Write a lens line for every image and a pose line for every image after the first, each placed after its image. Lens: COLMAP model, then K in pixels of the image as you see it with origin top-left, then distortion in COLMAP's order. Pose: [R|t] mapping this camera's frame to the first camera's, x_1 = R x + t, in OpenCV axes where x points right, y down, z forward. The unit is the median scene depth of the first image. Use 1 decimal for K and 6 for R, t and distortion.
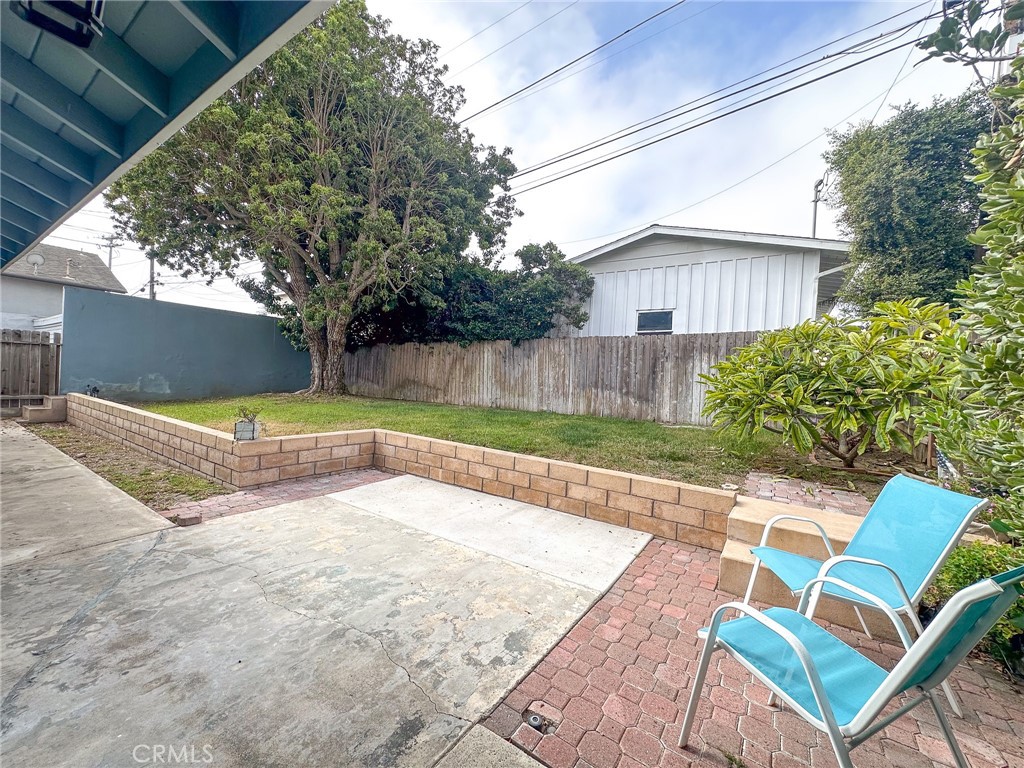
lens RADIAL K [[406.8, 0, 512.2], [0, 406.8, 382.0], [0, 0, 1]] dist [-0.003603, 0.001124]
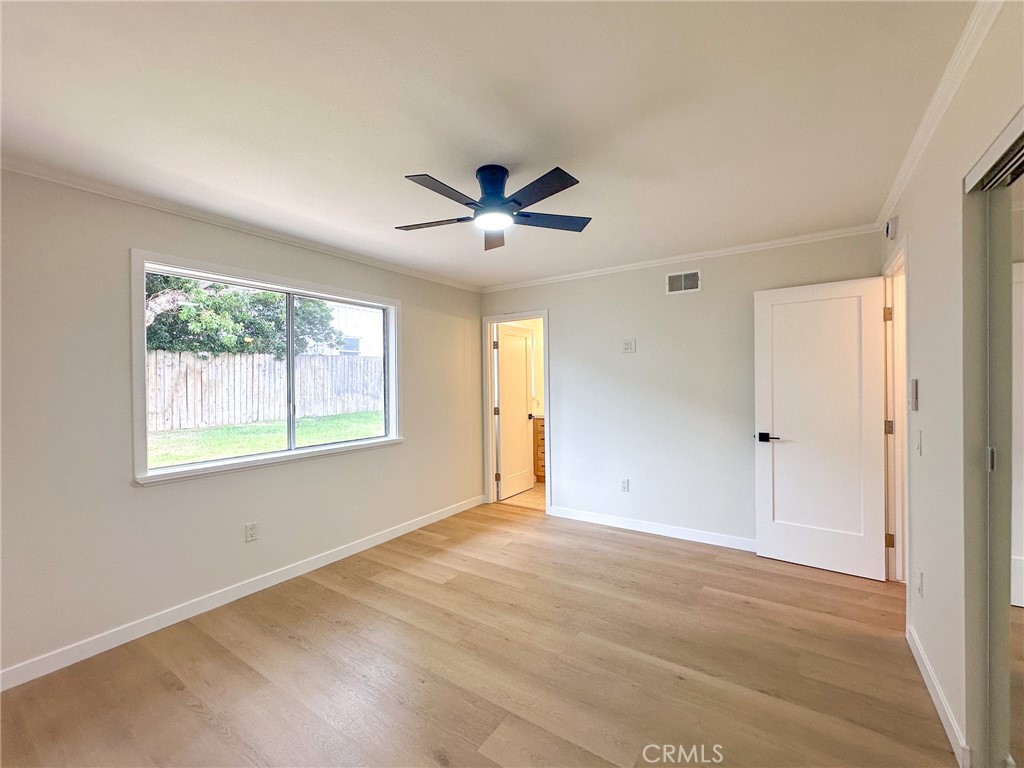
lens RADIAL K [[437.8, 0, 520.9], [0, 437.8, 383.7], [0, 0, 1]] dist [-0.003154, -0.000066]
pose [[-0.021092, -0.055967, 0.998210, -1.292235], [0.021324, 0.998180, 0.056416, -0.087786], [-0.999550, 0.022476, -0.019860, 0.440569]]
